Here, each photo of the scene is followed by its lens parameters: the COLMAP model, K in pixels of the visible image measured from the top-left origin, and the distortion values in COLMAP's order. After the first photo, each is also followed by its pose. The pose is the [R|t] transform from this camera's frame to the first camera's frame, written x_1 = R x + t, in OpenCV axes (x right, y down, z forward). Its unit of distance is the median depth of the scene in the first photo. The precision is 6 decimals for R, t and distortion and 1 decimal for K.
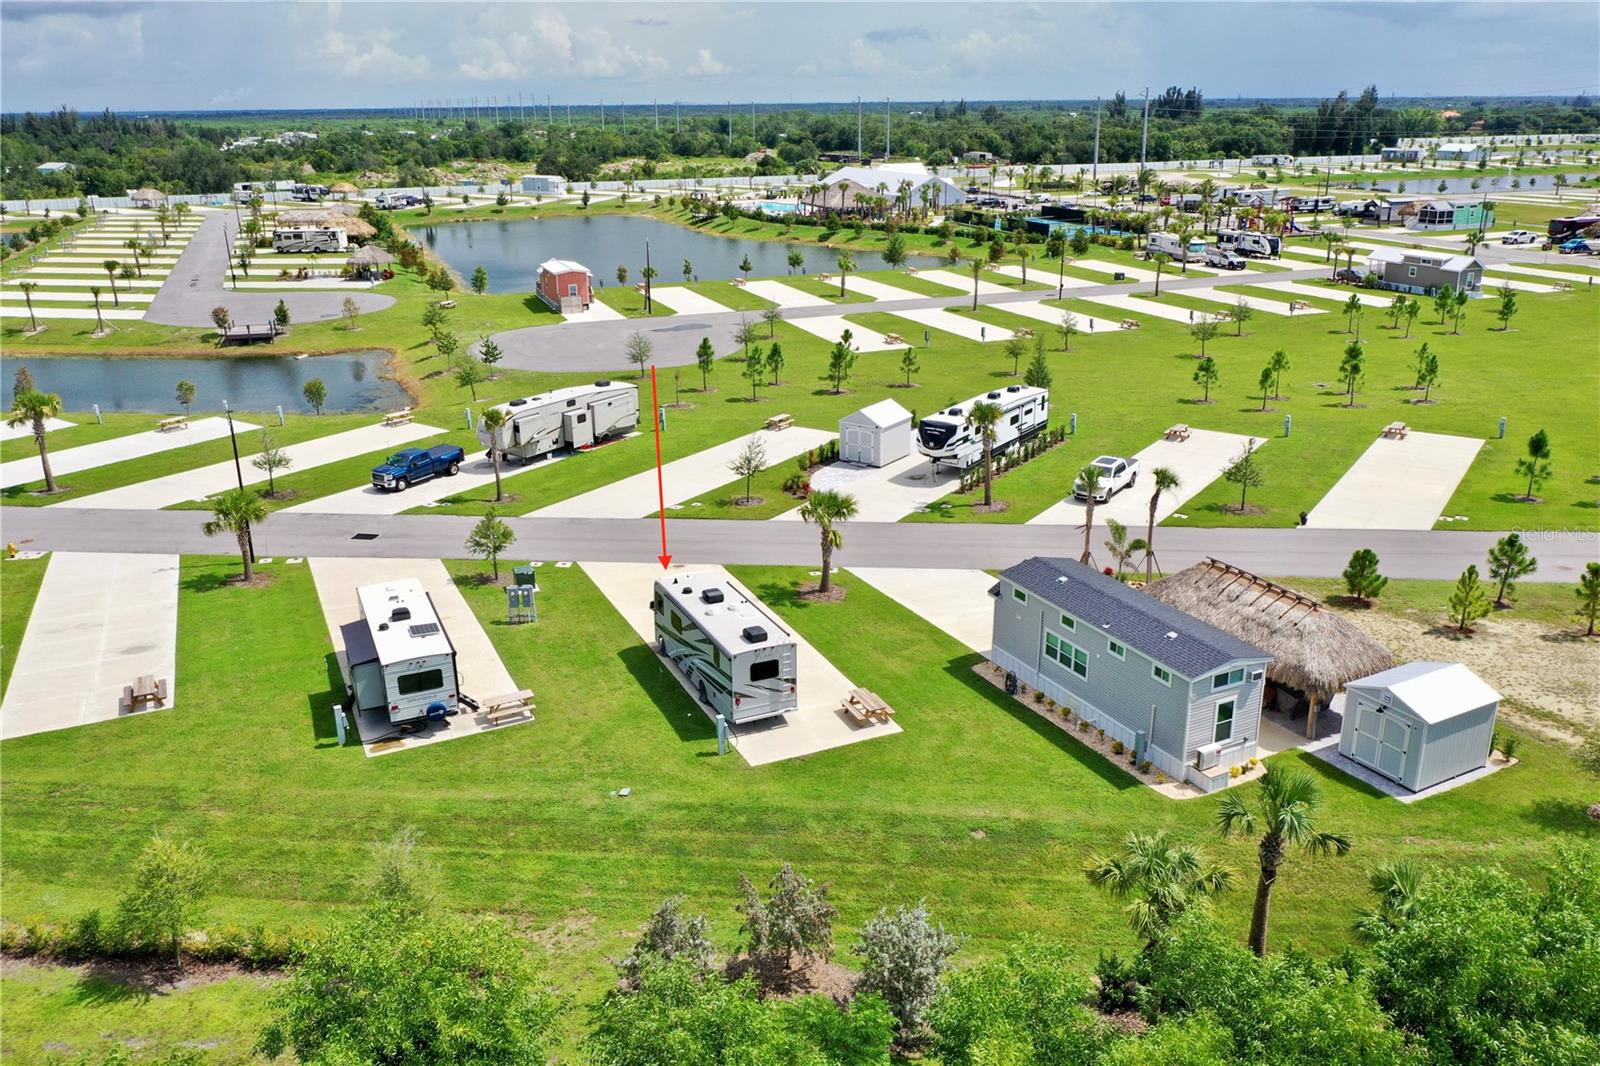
lens RADIAL K [[1246.0, 0, 800.0], [0, 1246.0, 533.0], [0, 0, 1]] dist [0.009973, 0.002696]
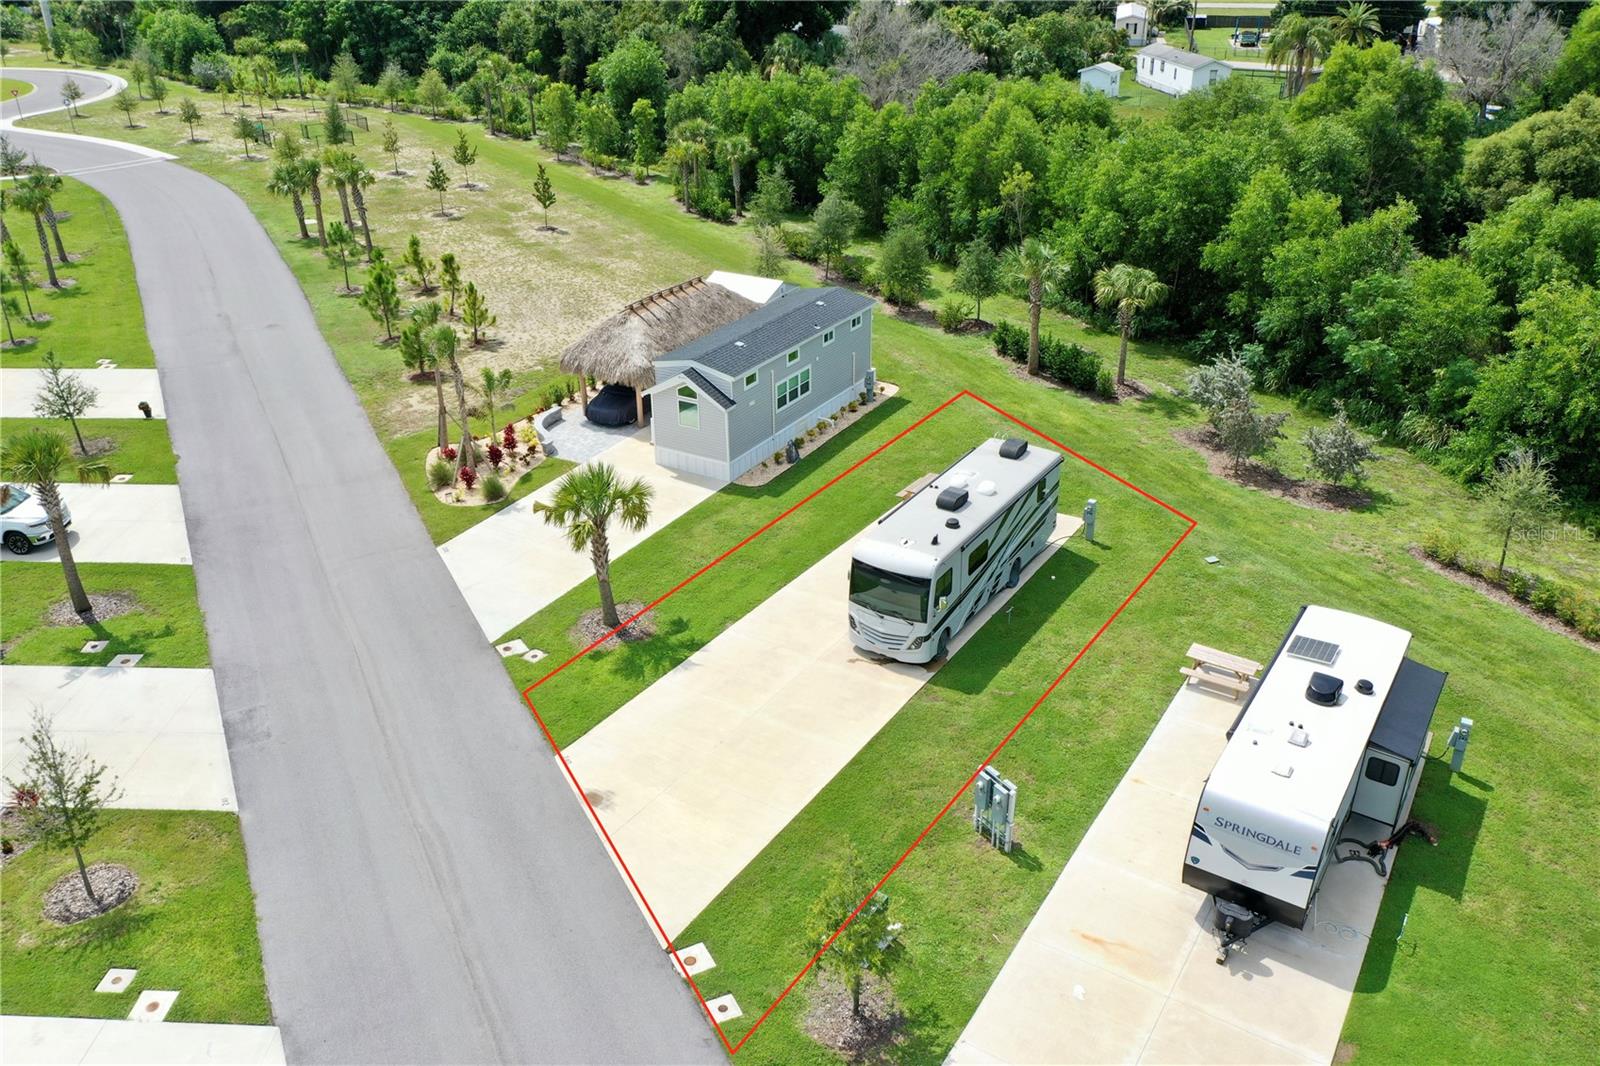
lens RADIAL K [[1265.6, 0, 796.4], [0, 1265.6, 527.0], [0, 0, 1]] dist [-0.005188, 0.001422]
pose [[-0.534535, -0.365793, 0.761884, -0.606209], [0.289711, 0.767555, 0.571775, -0.398573], [-0.793940, 0.526360, -0.304311, 1.326166]]
